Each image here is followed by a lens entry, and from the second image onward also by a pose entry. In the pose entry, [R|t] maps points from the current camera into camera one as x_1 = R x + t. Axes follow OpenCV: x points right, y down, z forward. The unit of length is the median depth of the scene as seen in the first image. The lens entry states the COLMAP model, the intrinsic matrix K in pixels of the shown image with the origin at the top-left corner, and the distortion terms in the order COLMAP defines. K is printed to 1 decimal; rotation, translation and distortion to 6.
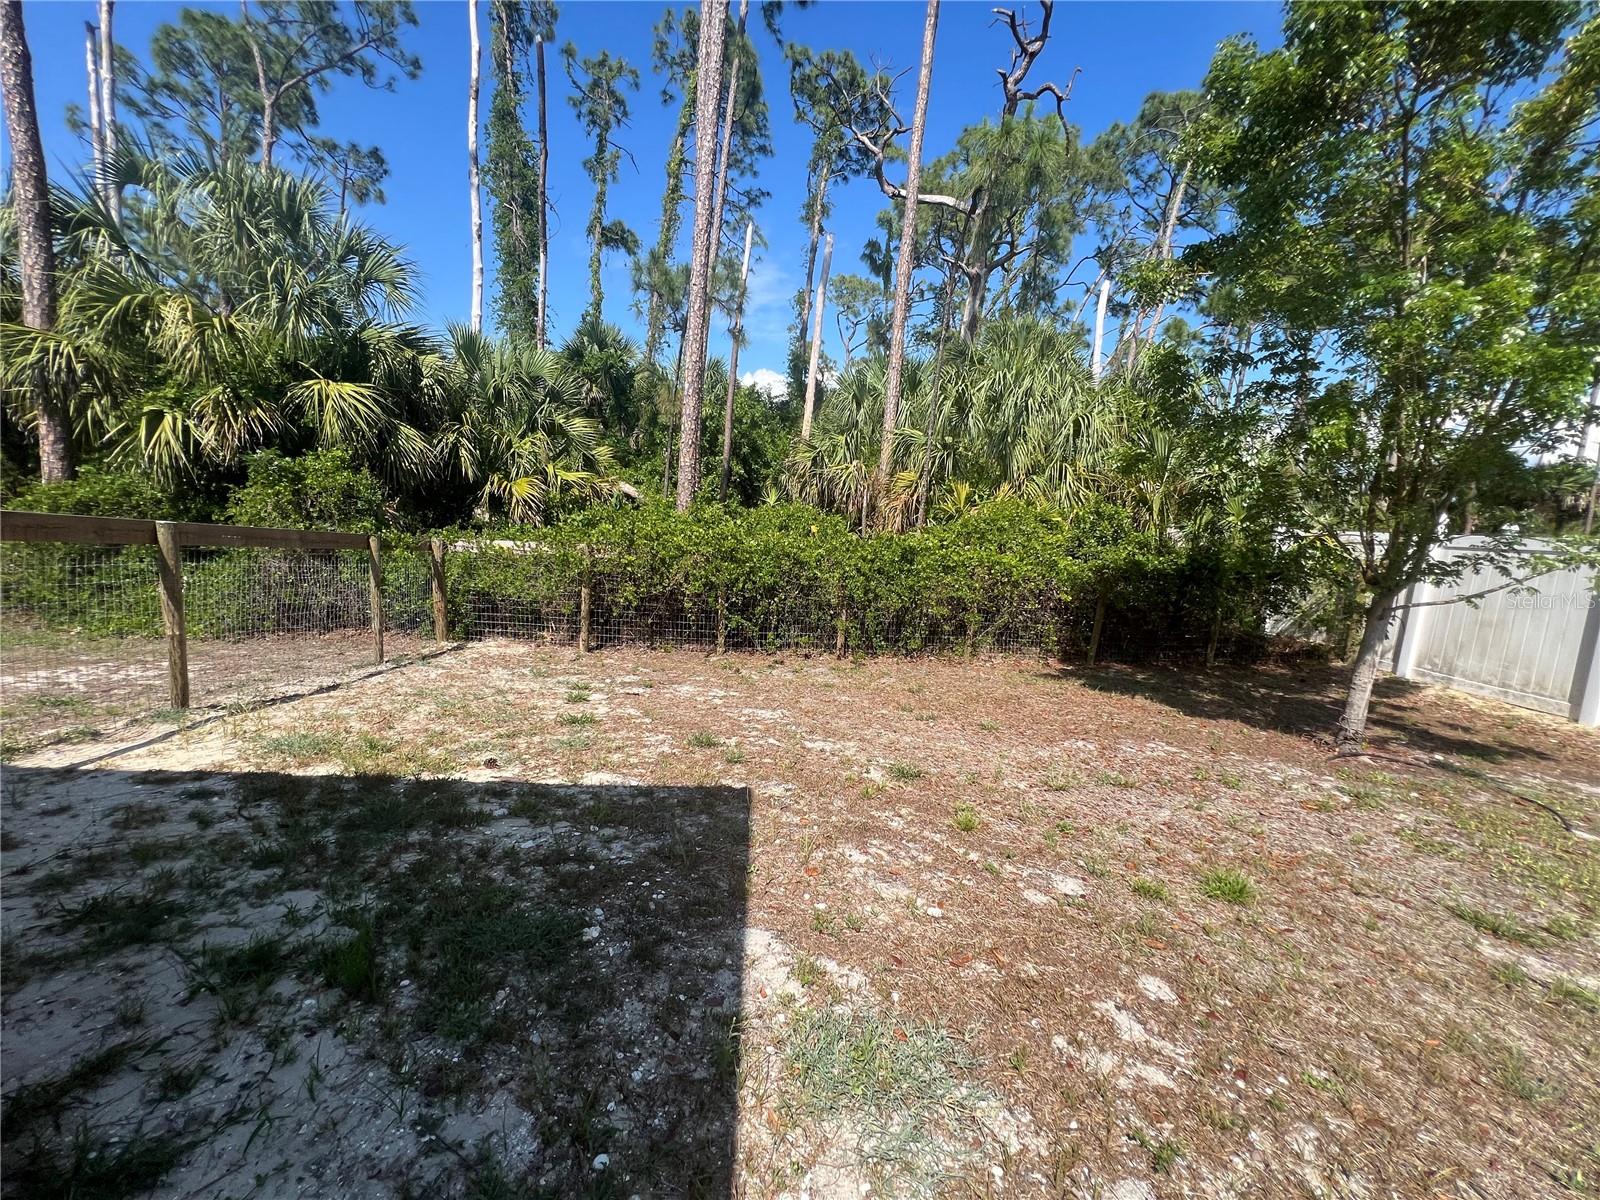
lens RADIAL K [[642.4, 0, 799.5], [0, 642.4, 606.1], [0, 0, 1]] dist [-0.002117, 0.000052]
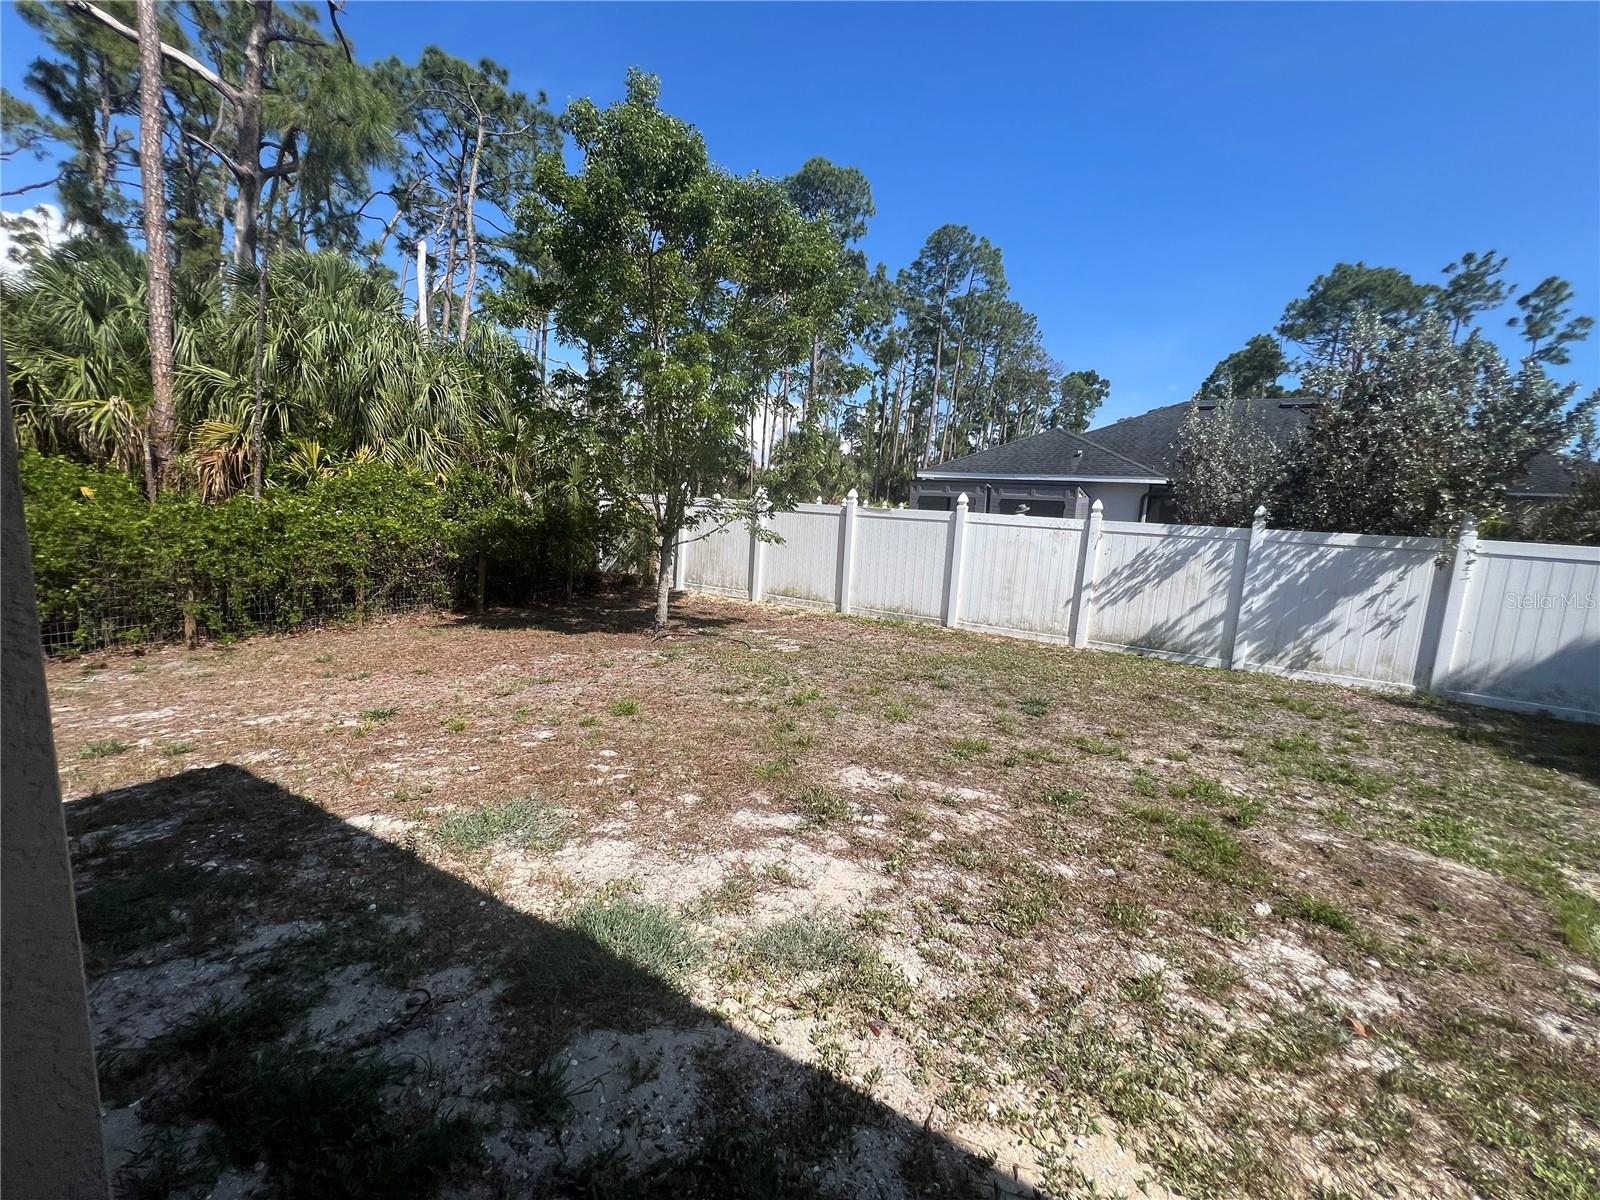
lens RADIAL K [[644.4, 0, 801.0], [0, 644.4, 602.9], [0, 0, 1]] dist [0.000721, 0.000427]
pose [[0.575476, -0.138153, 0.806065, -0.162469], [0.086392, 0.990383, 0.108065, -0.000178], [-0.813243, 0.007449, 0.581877, -0.158118]]
